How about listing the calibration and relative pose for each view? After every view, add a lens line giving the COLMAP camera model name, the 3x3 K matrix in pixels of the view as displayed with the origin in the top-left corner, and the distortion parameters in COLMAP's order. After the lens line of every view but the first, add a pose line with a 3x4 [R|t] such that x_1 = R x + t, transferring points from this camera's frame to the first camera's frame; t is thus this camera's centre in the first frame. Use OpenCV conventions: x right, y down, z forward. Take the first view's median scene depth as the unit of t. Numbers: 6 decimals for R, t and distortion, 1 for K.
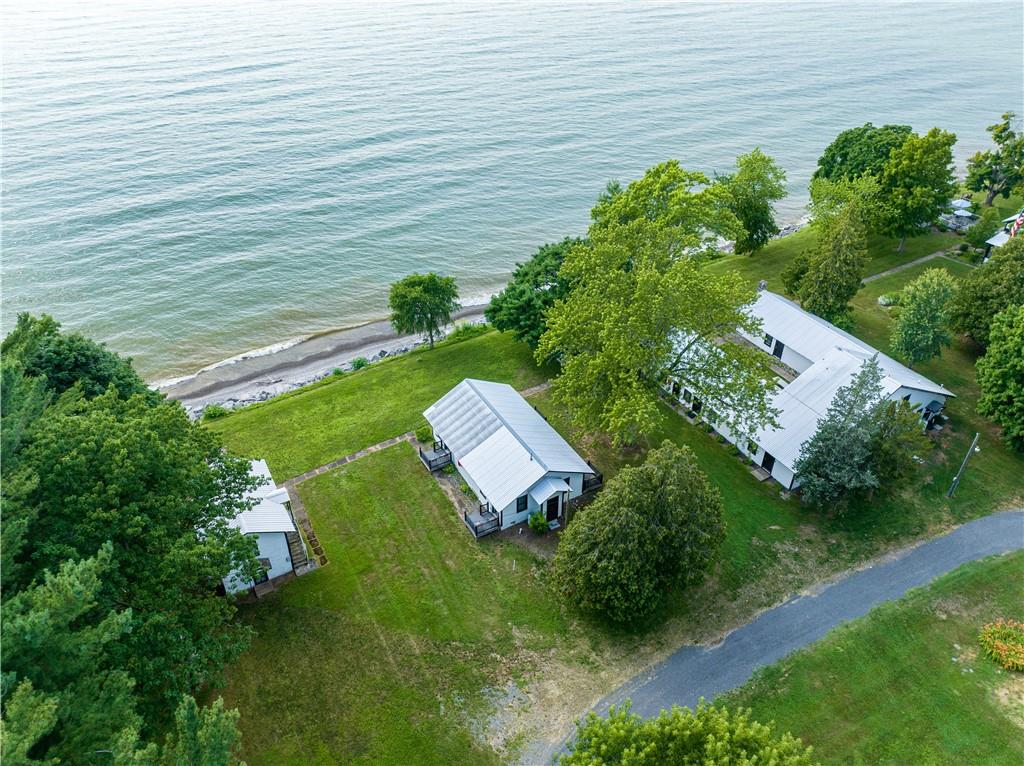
lens RADIAL K [[721.1, 0, 512.0], [0, 721.1, 383.0], [0, 0, 1]] dist [-0.044522, 0.021786]
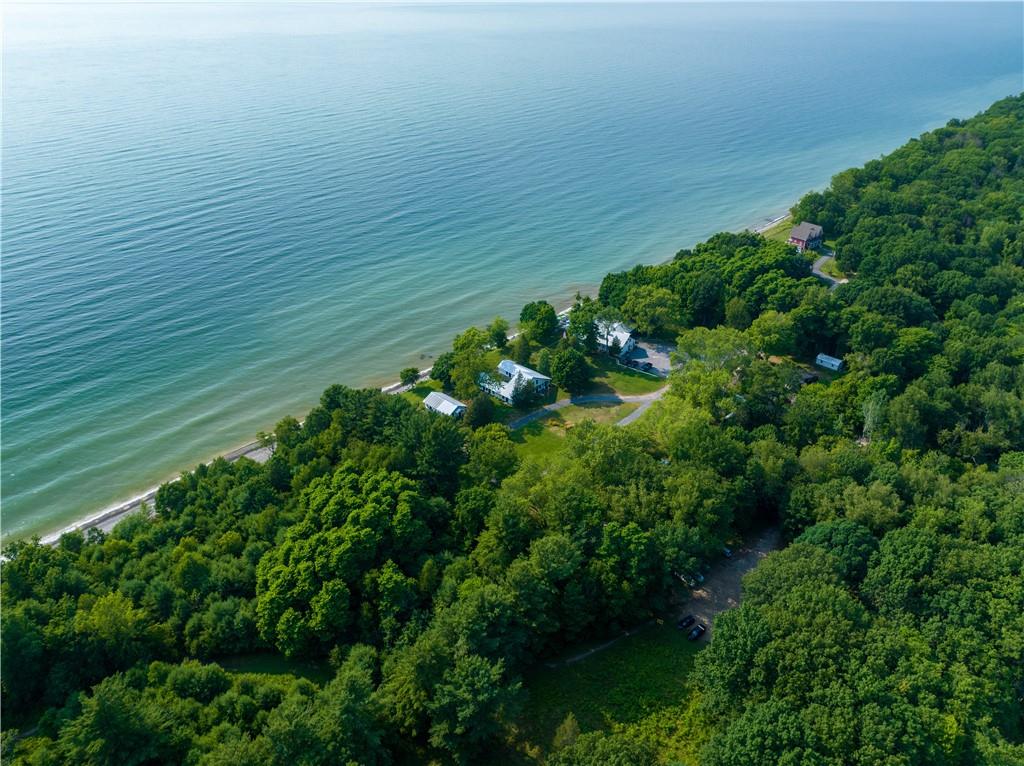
lens RADIAL K [[721.1, 0, 512.0], [0, 721.1, 383.0], [0, 0, 1]] dist [-0.044522, 0.021786]
pose [[0.961377, -0.136063, 0.239250, -0.524831], [0.159789, 0.983685, -0.082651, 0.312409], [-0.224101, 0.117688, 0.967434, -2.659040]]
